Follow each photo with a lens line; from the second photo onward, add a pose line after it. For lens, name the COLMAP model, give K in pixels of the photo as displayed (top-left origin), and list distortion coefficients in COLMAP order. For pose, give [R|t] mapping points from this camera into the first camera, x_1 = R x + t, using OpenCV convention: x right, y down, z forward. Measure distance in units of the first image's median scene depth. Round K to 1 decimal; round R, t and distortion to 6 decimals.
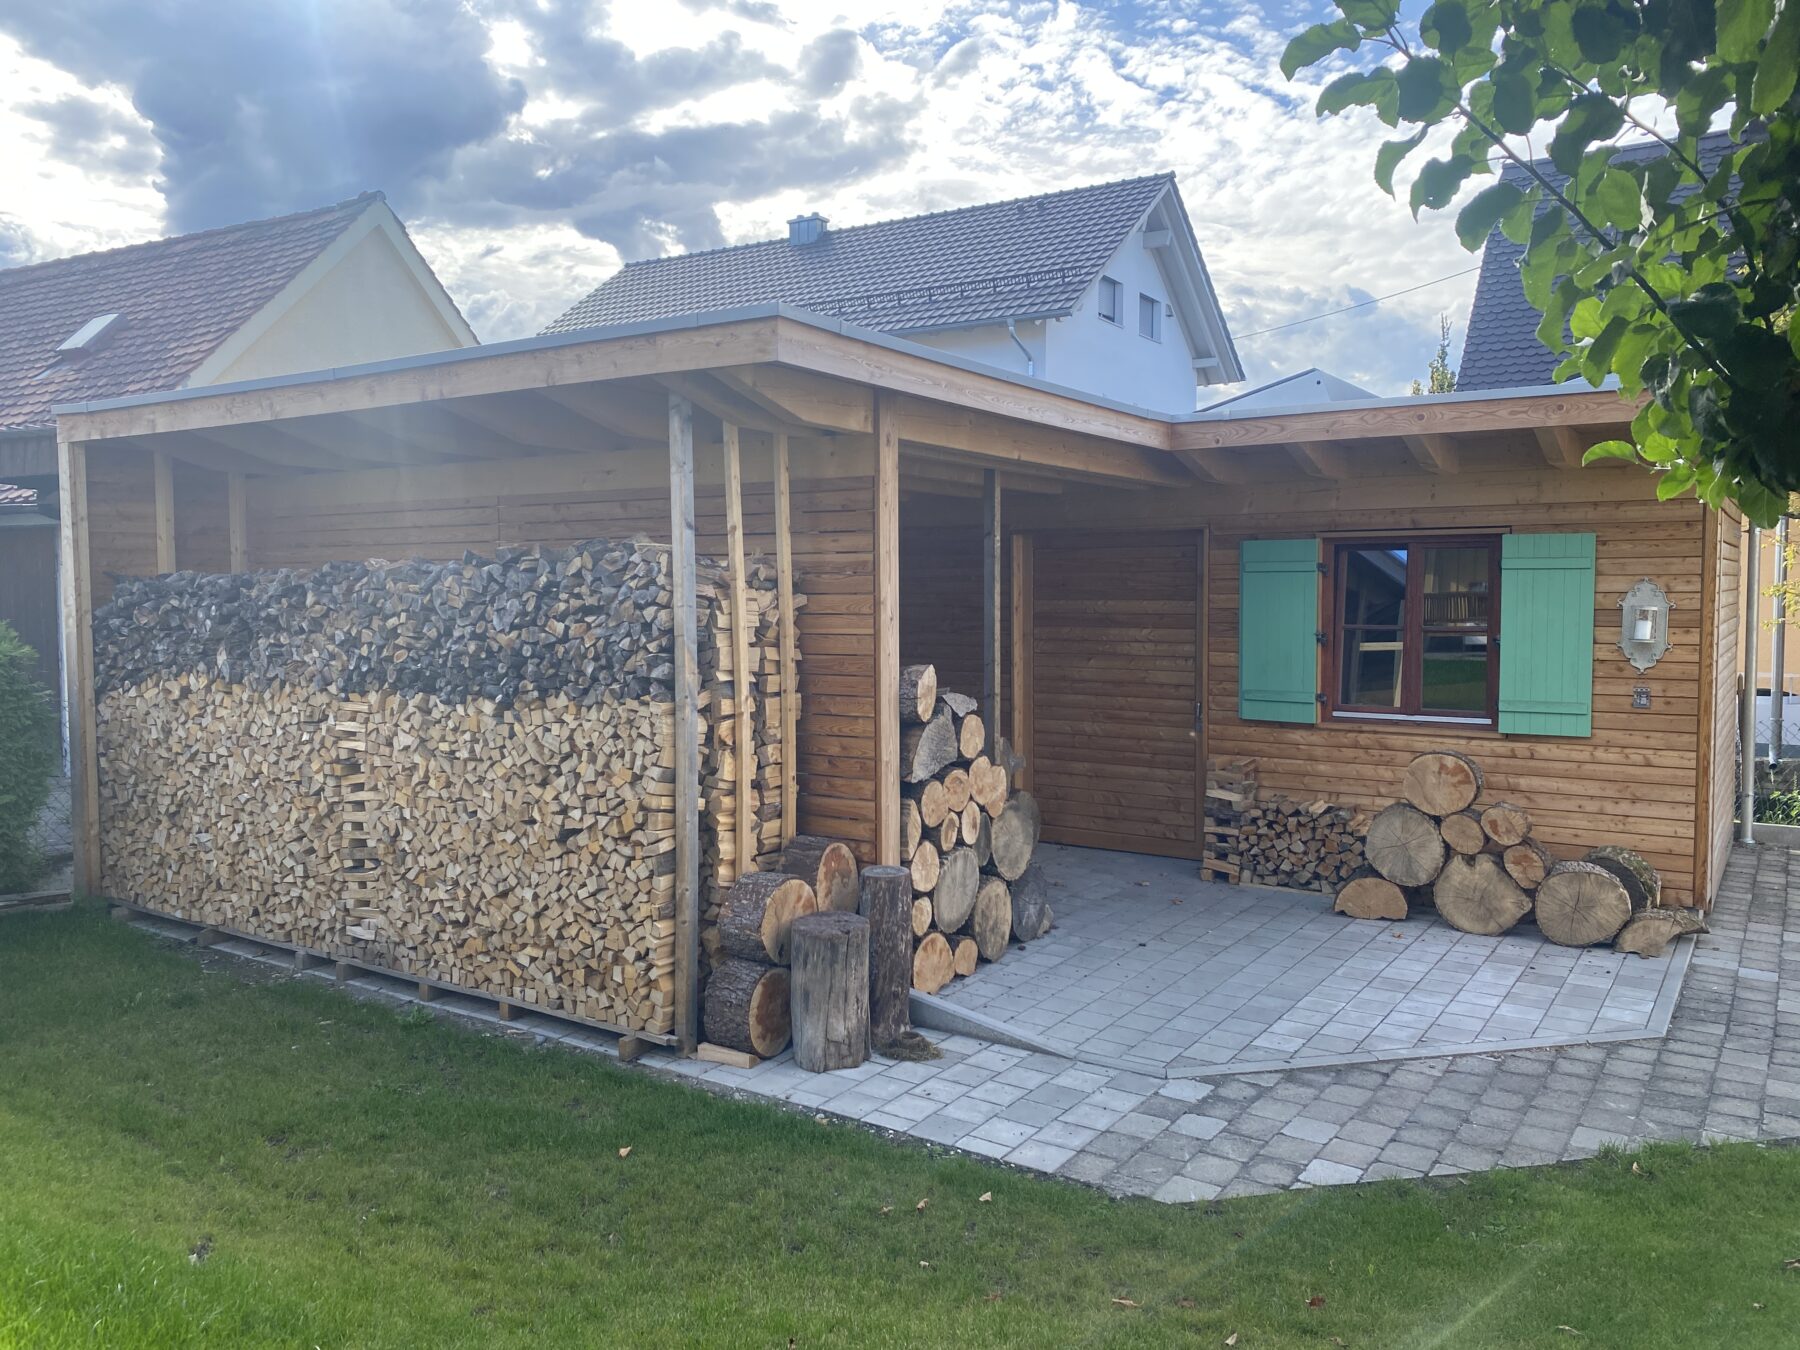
lens RADIAL K [[1375.7, 0, 883.8], [0, 1375.7, 664.5], [0, 0, 1]] dist [0.043153, -0.054894]
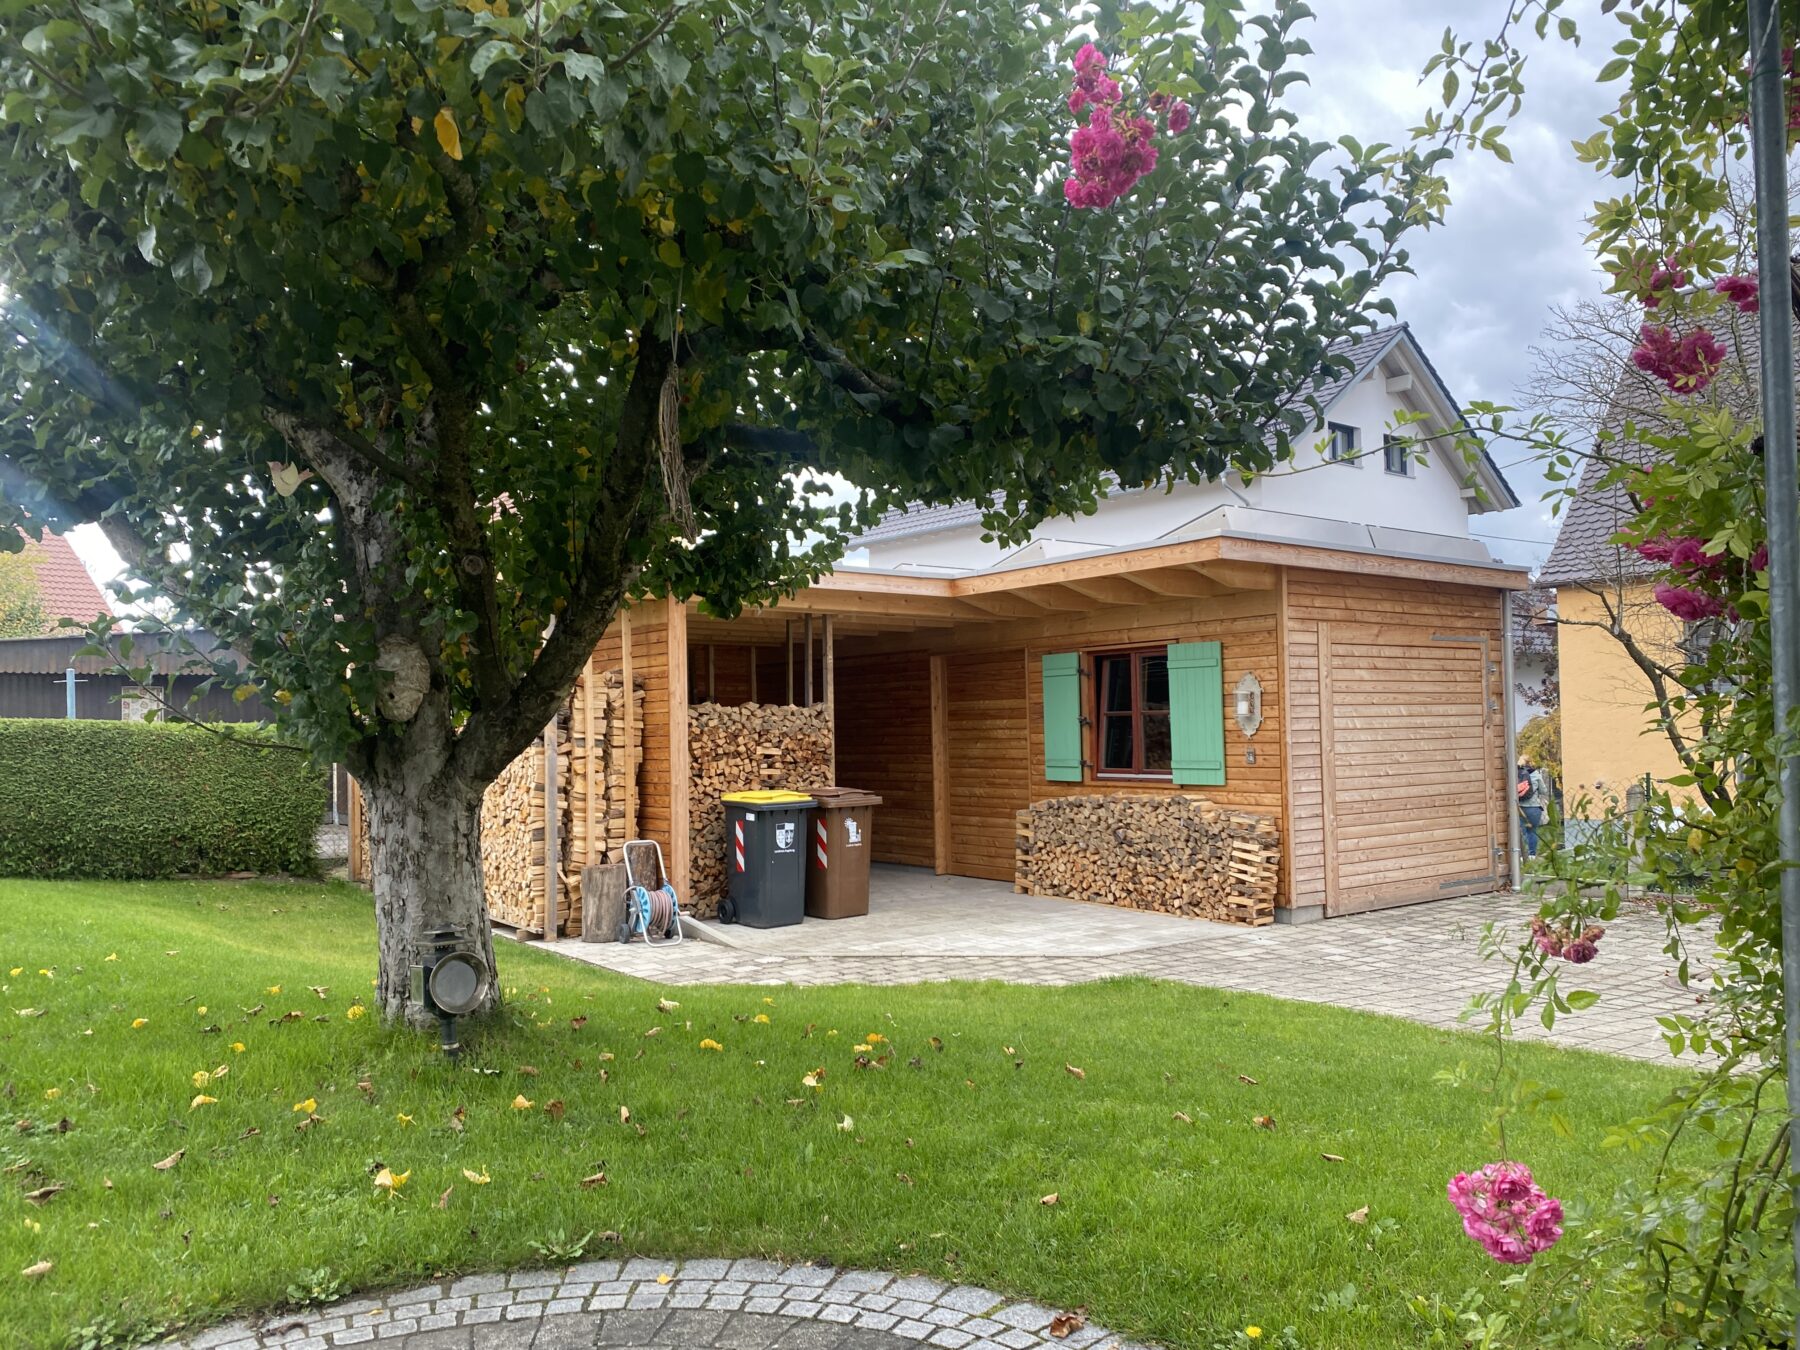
lens RADIAL K [[1375.7, 0, 907.9], [0, 1375.7, 682.7], [0, 0, 1]] dist [0.043153, -0.054894]
pose [[0.949805, -0.024661, -0.311870, 0.644616], [-0.003071, 0.996105, -0.088121, 0.073443], [0.312828, 0.084656, 0.946030, -0.443802]]
